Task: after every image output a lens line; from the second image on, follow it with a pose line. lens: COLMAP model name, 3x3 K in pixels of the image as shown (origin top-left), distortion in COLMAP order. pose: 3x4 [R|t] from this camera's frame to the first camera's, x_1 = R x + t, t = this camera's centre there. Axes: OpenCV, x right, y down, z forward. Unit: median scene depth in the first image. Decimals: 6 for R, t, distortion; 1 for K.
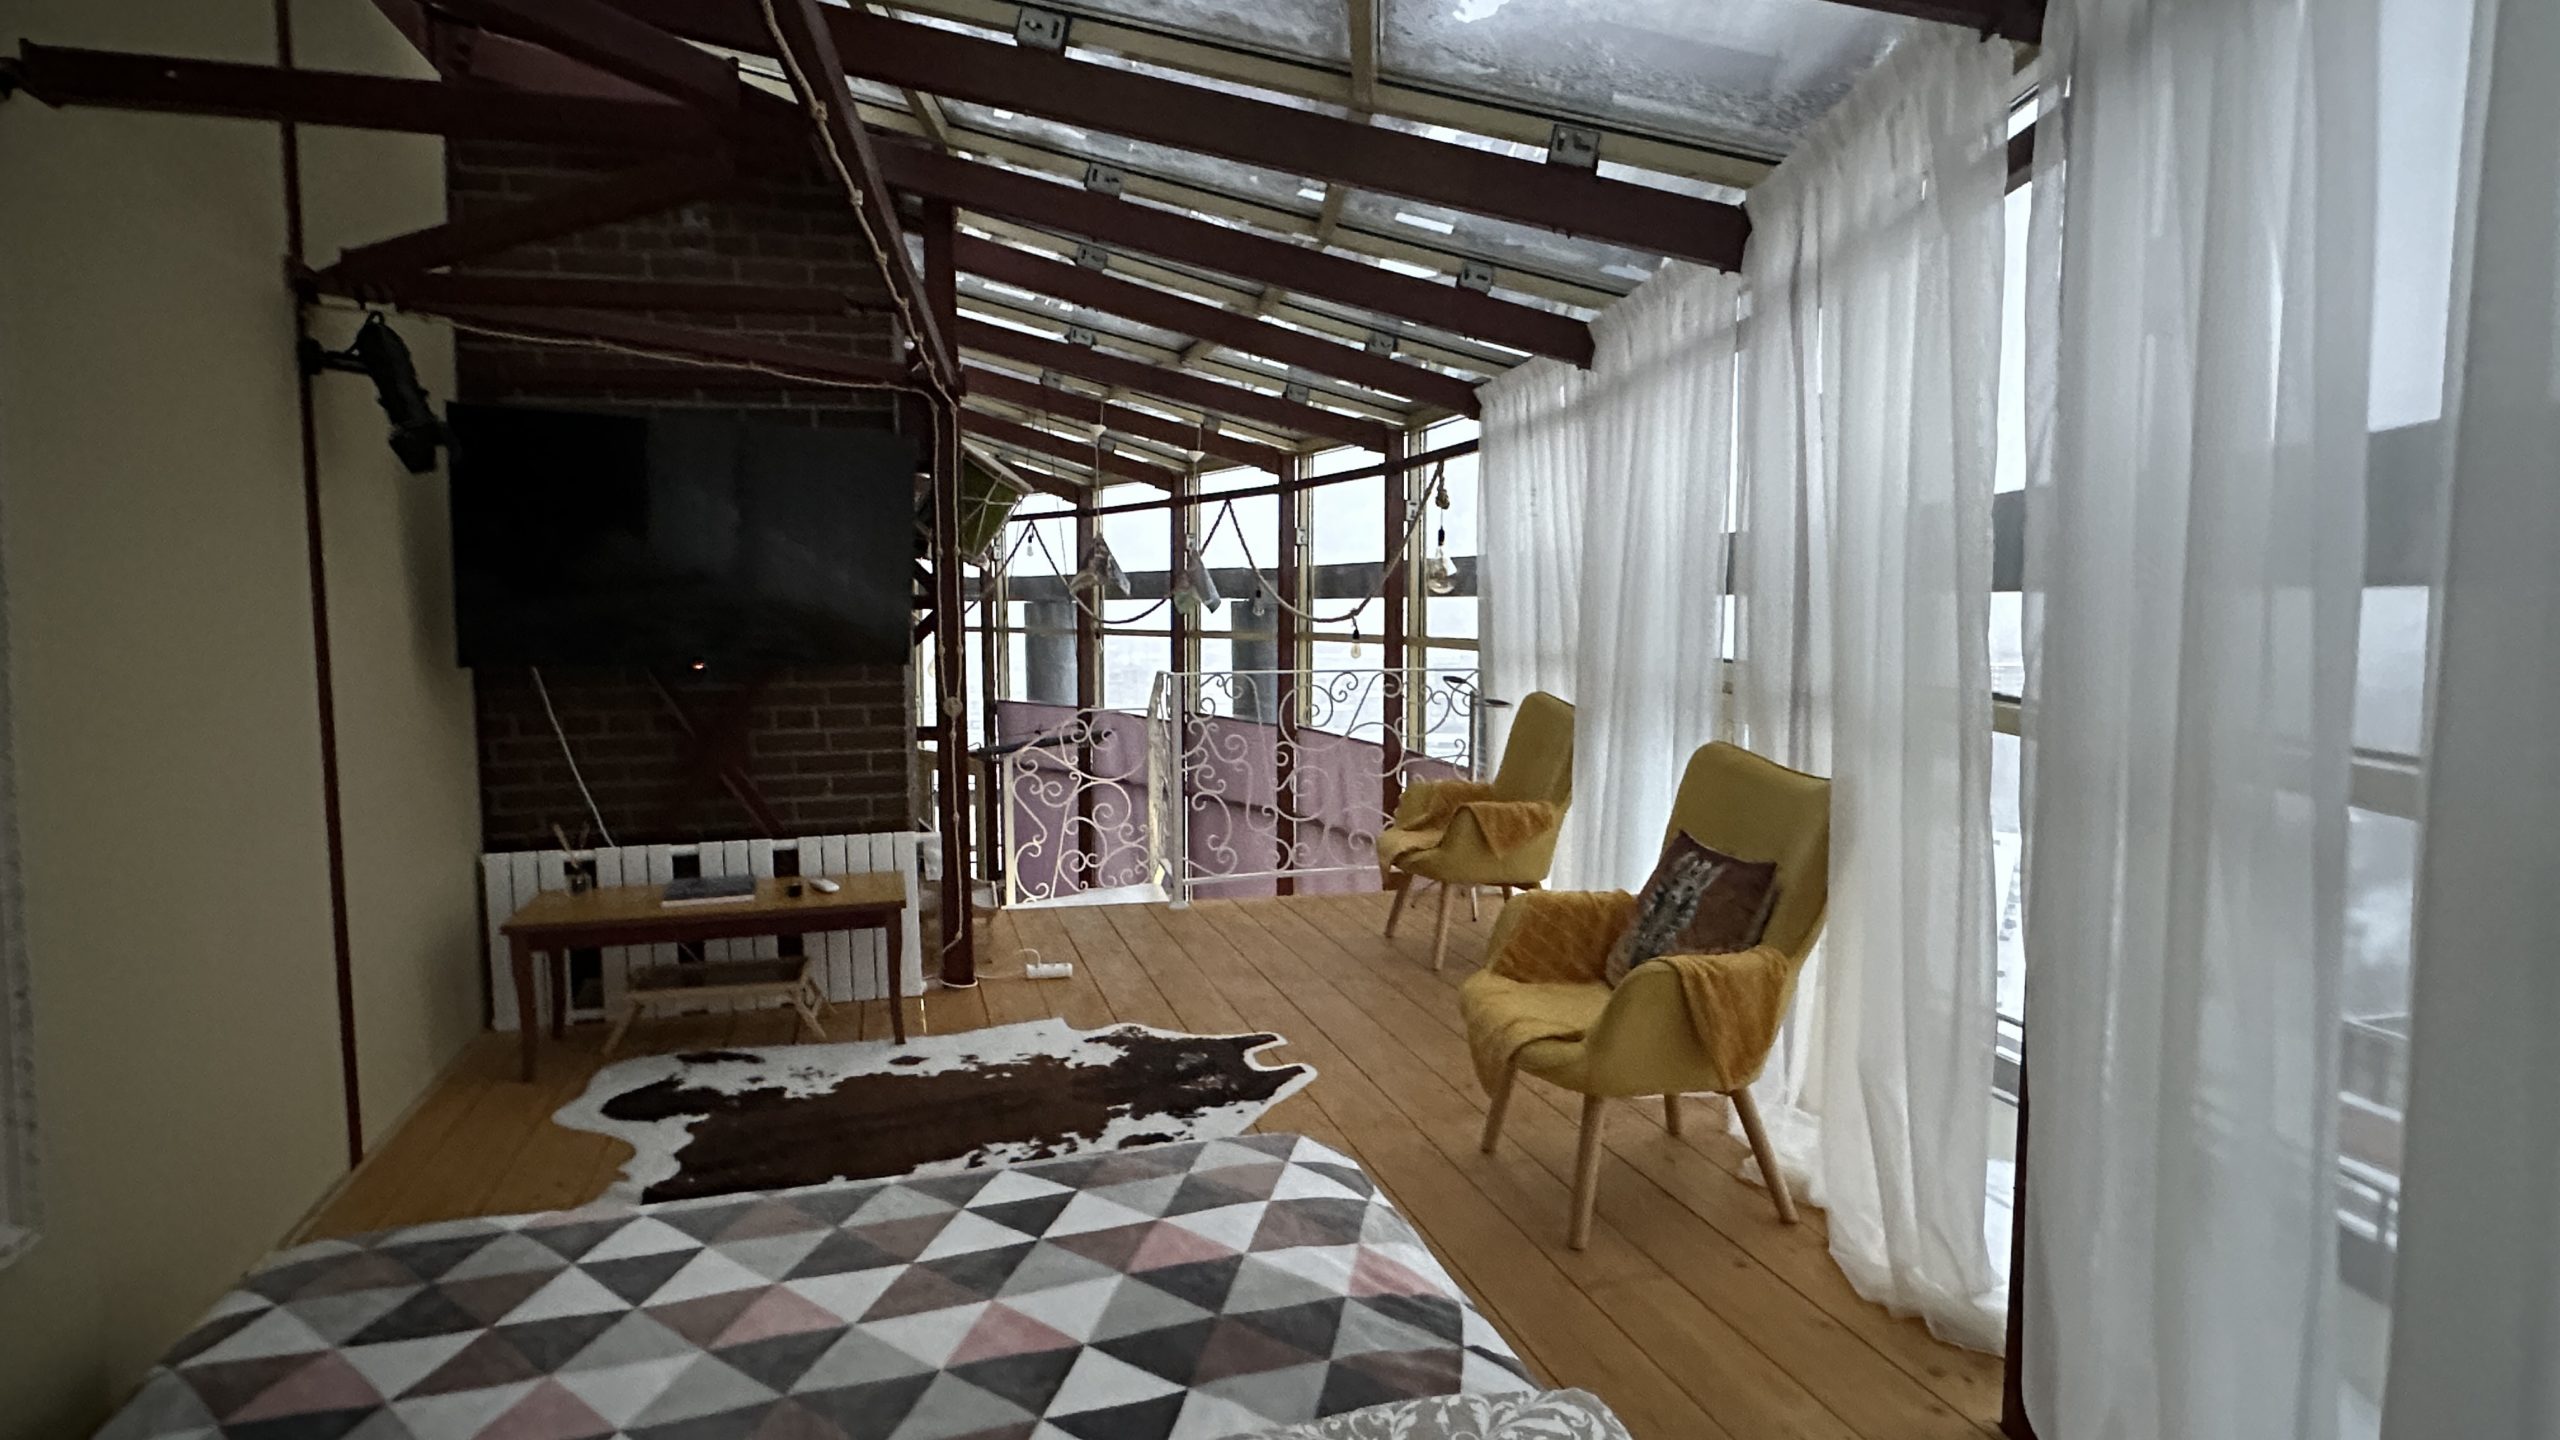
lens RADIAL K [[1284.4, 0, 1280.8], [0, 1284.4, 721.6], [0, 0, 1]] dist [-0.002531, -0.000396]
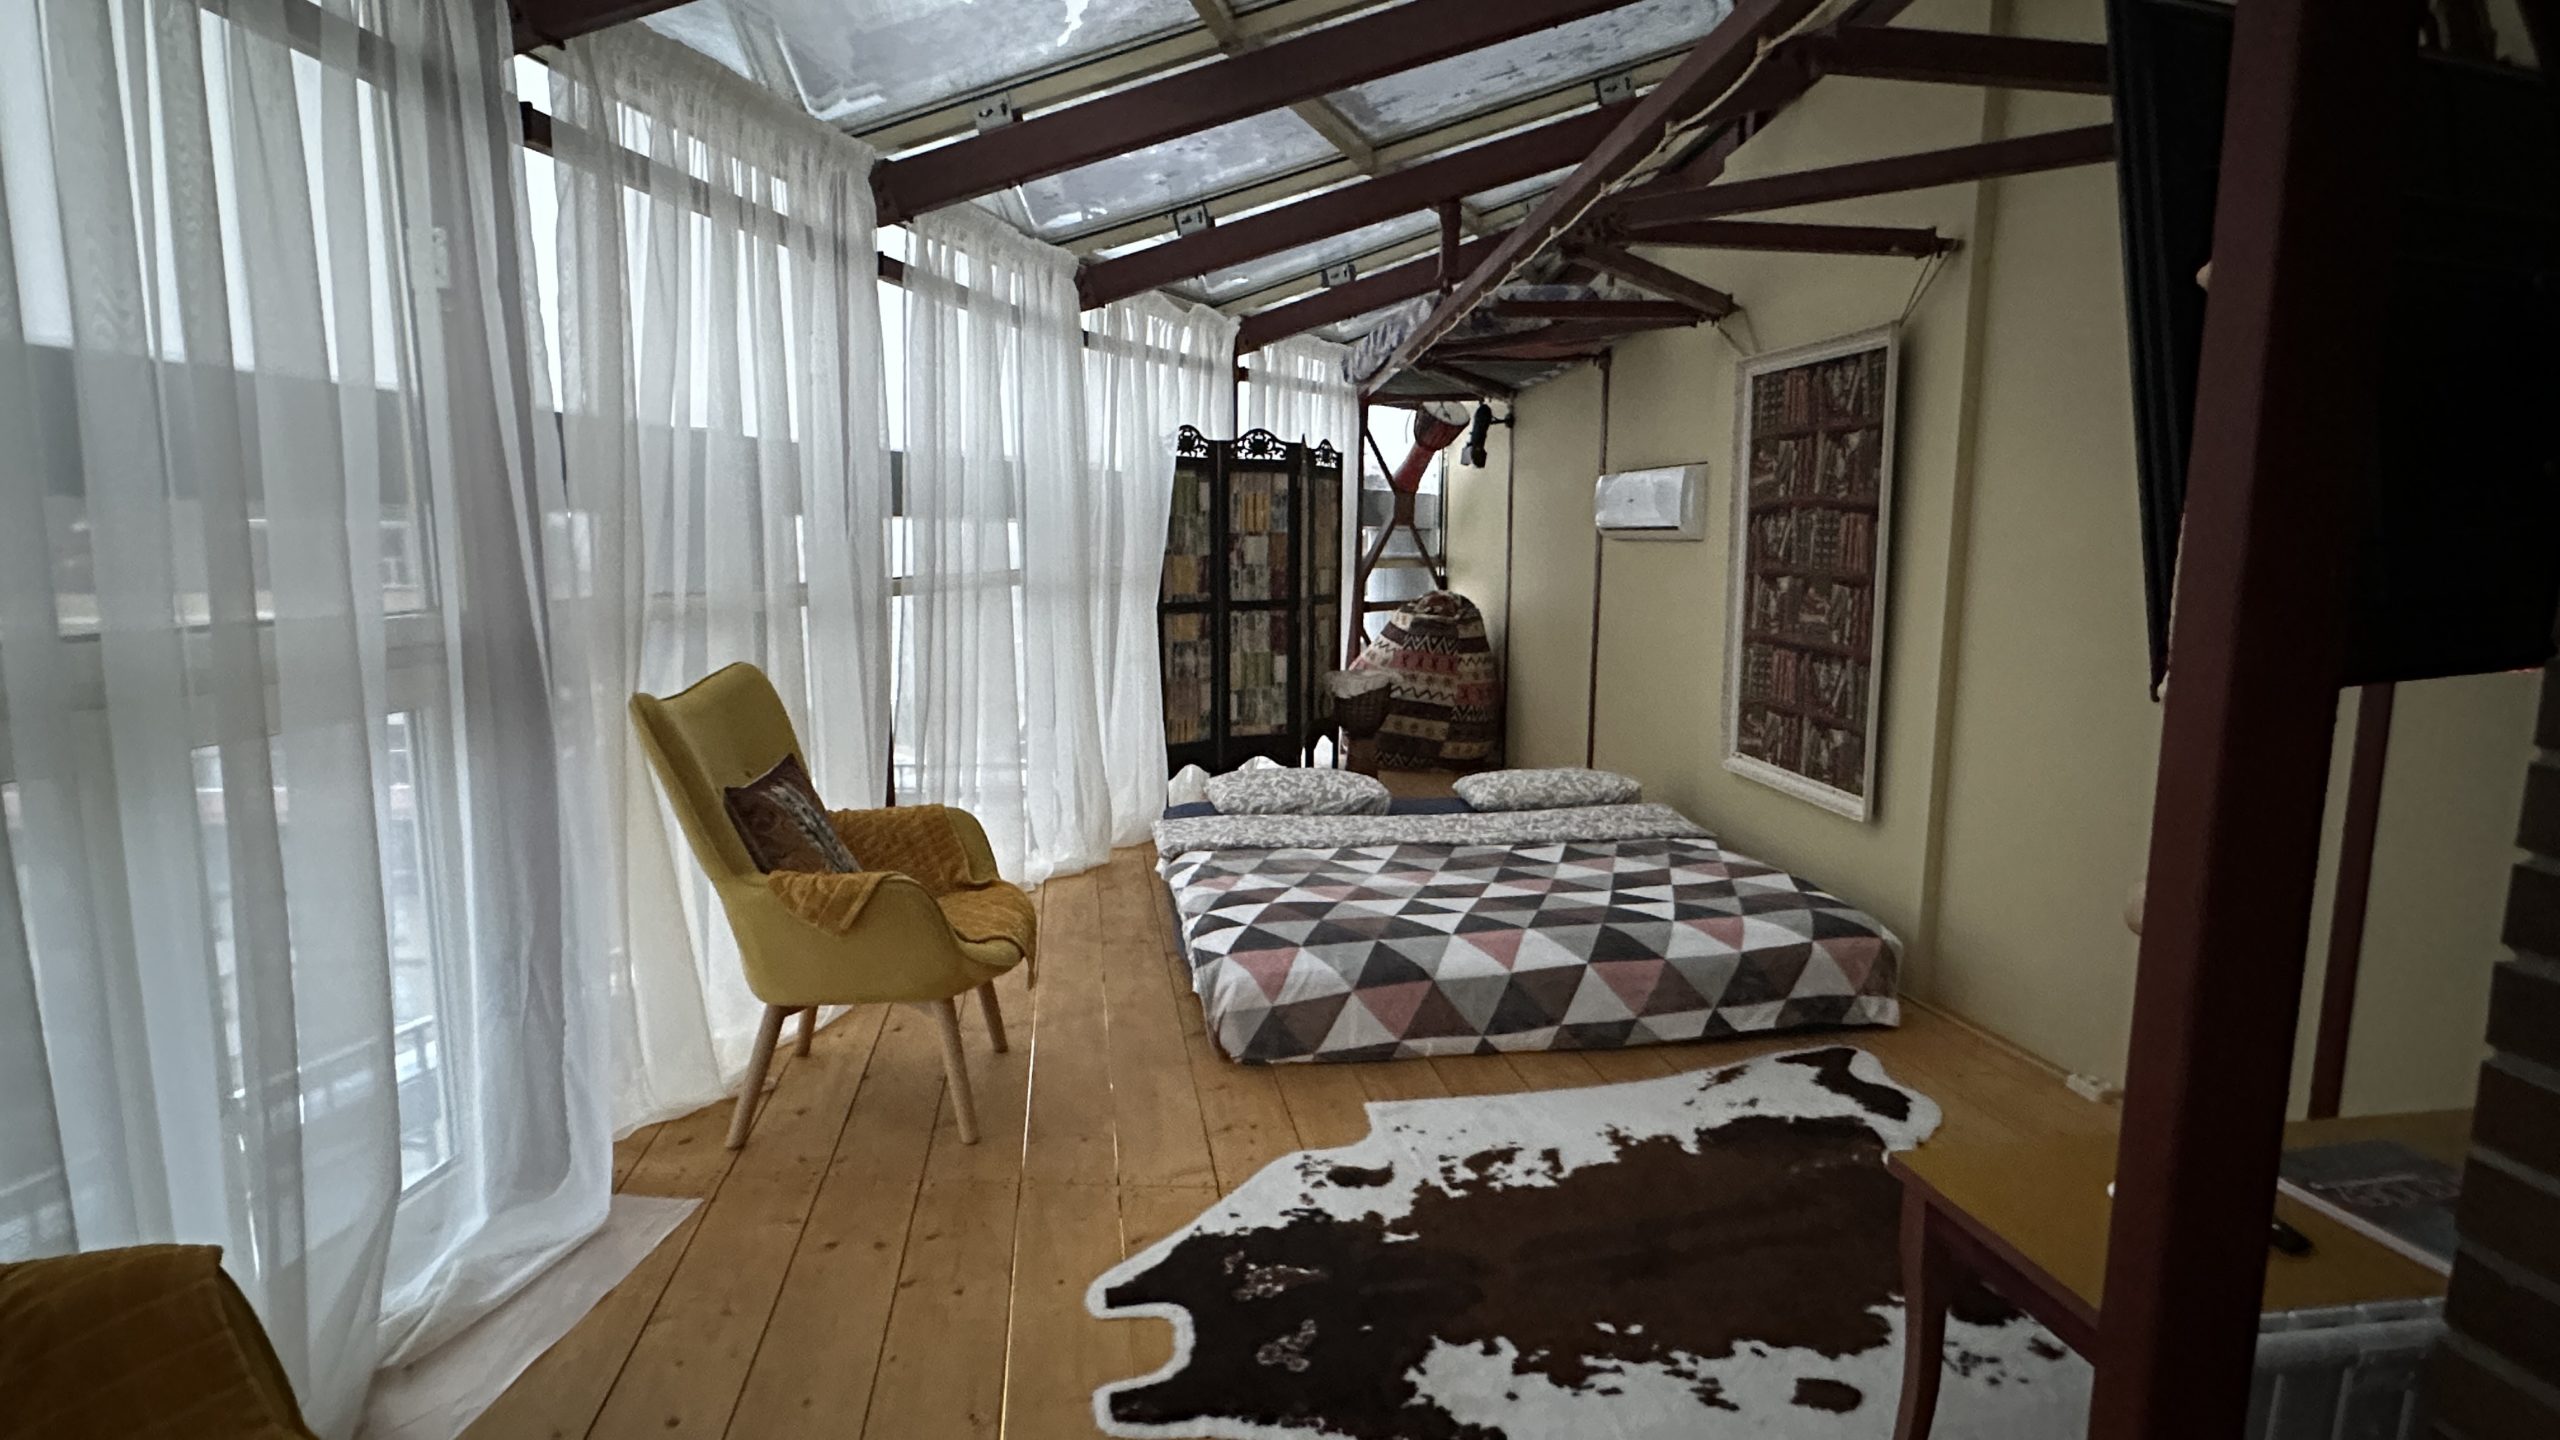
lens RADIAL K [[1266.7, 0, 1275.4], [0, 1266.7, 711.8], [0, 0, 1]] dist [-0.001120, 0.000745]
pose [[-0.989745, -0.017325, 0.141794, -0.152653], [0.014717, 0.974968, 0.221859, -0.137891], [-0.142088, 0.221670, -0.964714, 1.637017]]
